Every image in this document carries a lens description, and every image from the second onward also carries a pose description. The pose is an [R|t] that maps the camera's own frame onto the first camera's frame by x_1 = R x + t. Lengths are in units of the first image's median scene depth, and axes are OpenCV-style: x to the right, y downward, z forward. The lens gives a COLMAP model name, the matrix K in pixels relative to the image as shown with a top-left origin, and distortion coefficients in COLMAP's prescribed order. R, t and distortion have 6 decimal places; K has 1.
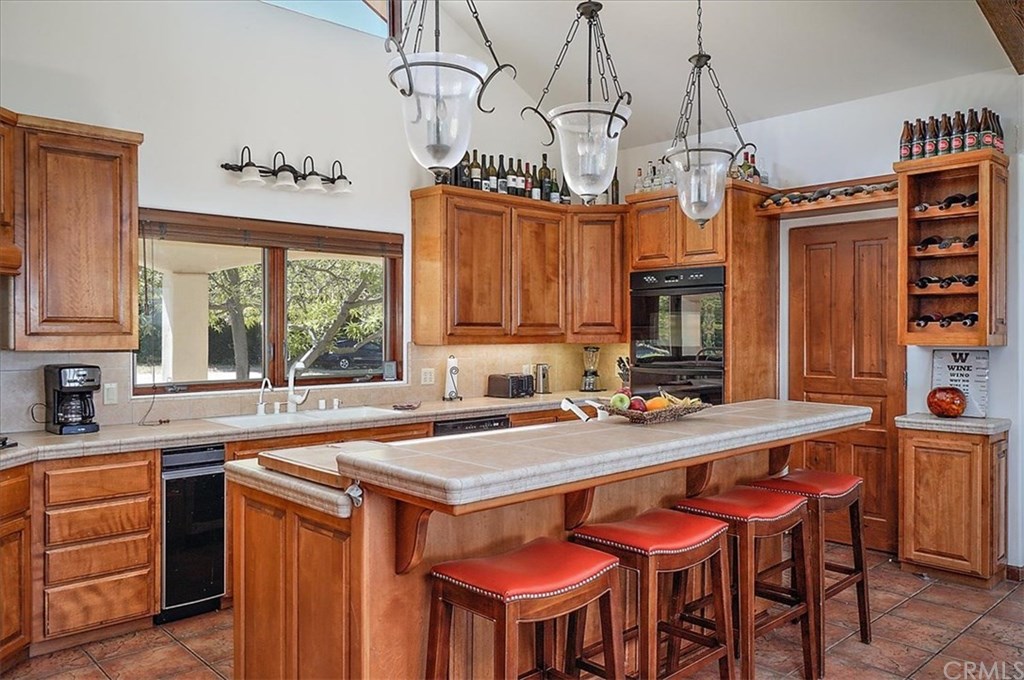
lens RADIAL K [[765.3, 0, 512.0], [0, 765.3, 340.0], [0, 0, 1]] dist [-0.004601, -0.000590]
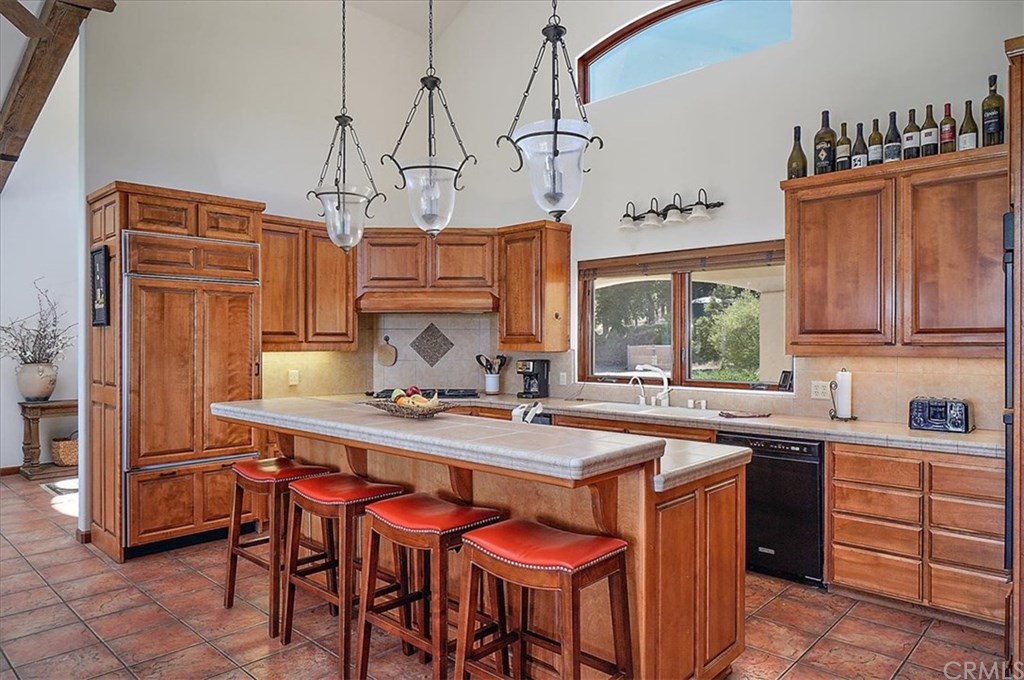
lens RADIAL K [[671.4, 0, 512.0], [0, 671.4, 340.0], [0, 0, 1]] dist [0.000367, 0.001830]
pose [[0.060363, -0.002823, -0.998172, 0.675866], [-0.013255, 0.999906, -0.003629, -0.003994], [0.998088, 0.013450, 0.060320, 0.607537]]
